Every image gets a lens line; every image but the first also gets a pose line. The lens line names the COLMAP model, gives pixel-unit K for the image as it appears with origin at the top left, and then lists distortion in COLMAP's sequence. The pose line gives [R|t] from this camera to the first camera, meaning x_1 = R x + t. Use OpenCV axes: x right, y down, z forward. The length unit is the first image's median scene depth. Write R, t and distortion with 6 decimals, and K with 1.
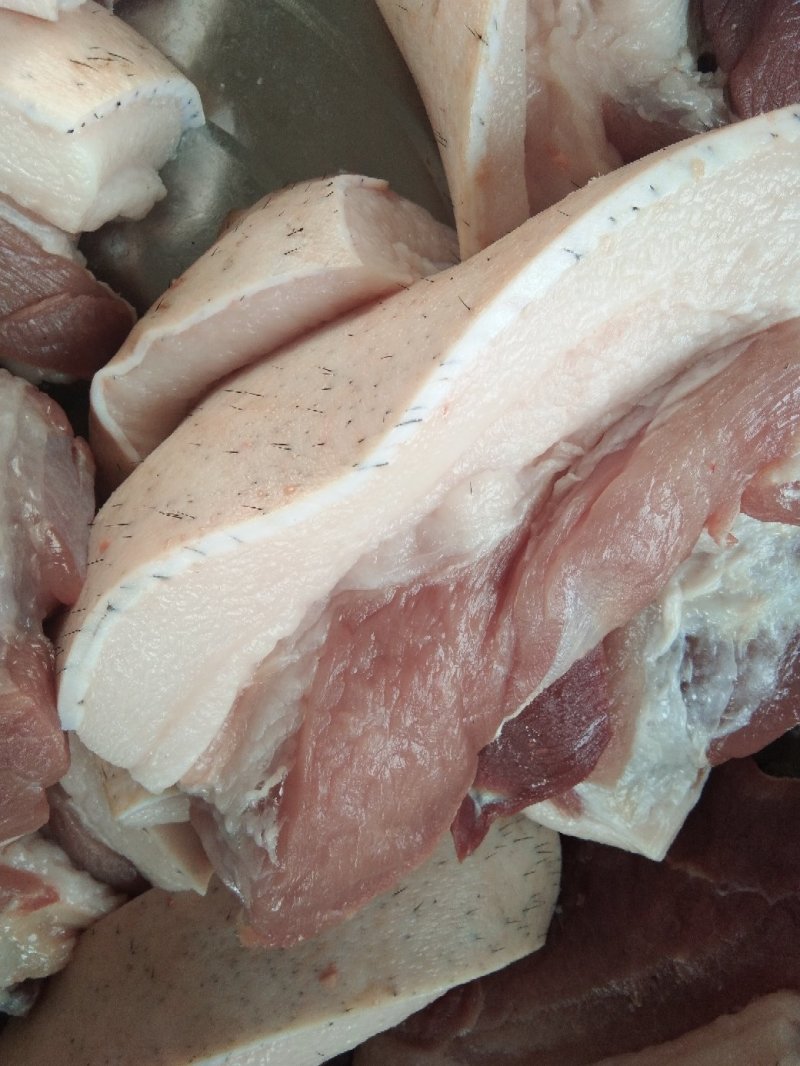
lens RADIAL K [[852.8, 0, 399.8], [0, 852.8, 528.8], [0, 0, 1]] dist [0.119631, -0.185660]
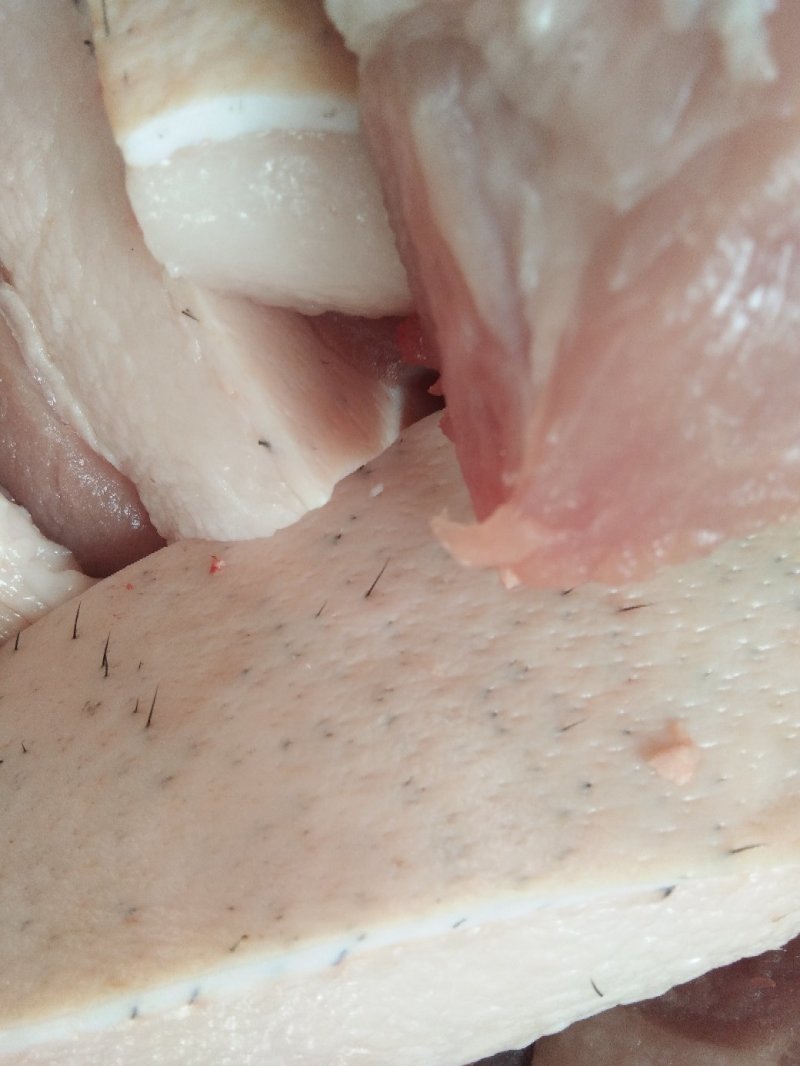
lens RADIAL K [[844.3, 0, 404.9], [0, 844.3, 525.0], [0, 0, 1]] dist [0.037265, -0.007868]
pose [[0.991836, 0.126447, -0.016488, -0.199549], [-0.127032, 0.991039, -0.041278, 0.478390], [0.011121, 0.043035, 0.999012, 0.699815]]
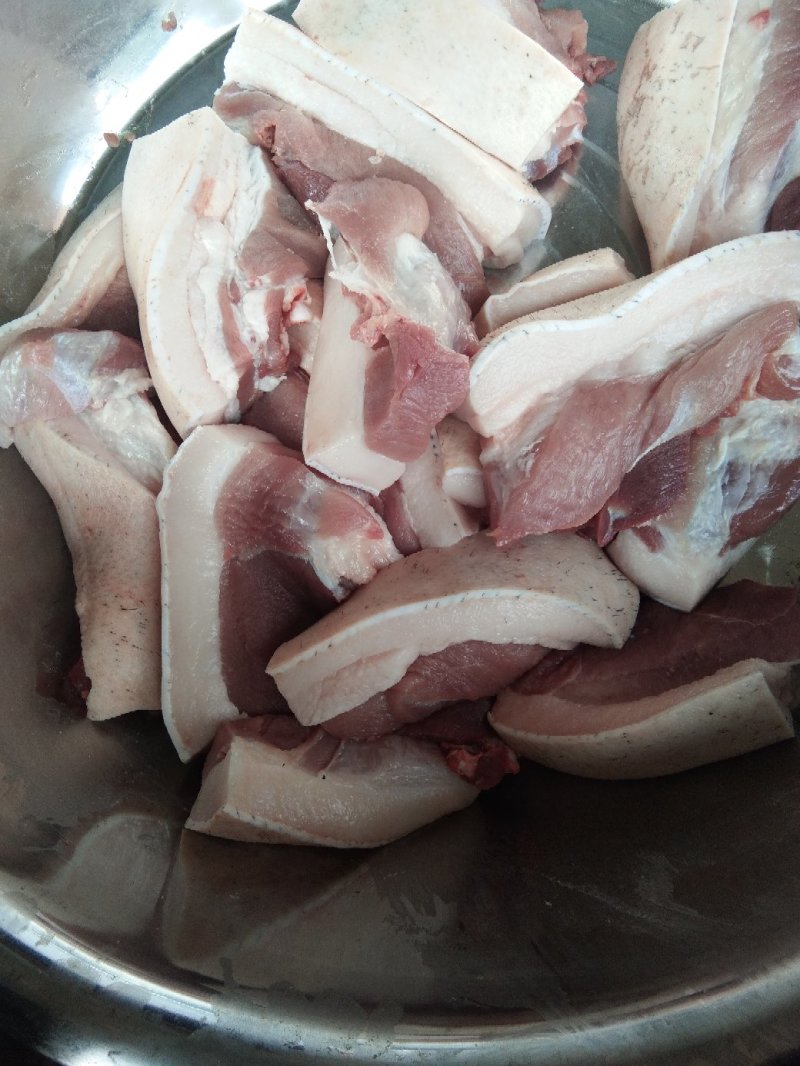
lens RADIAL K [[844.3, 0, 404.9], [0, 844.3, 525.0], [0, 0, 1]] dist [0.037265, -0.007868]
pose [[0.962871, 0.243600, -0.116356, -0.150210], [-0.269418, 0.894440, -0.356919, 1.230741], [0.017128, 0.375016, 0.926860, -0.885236]]
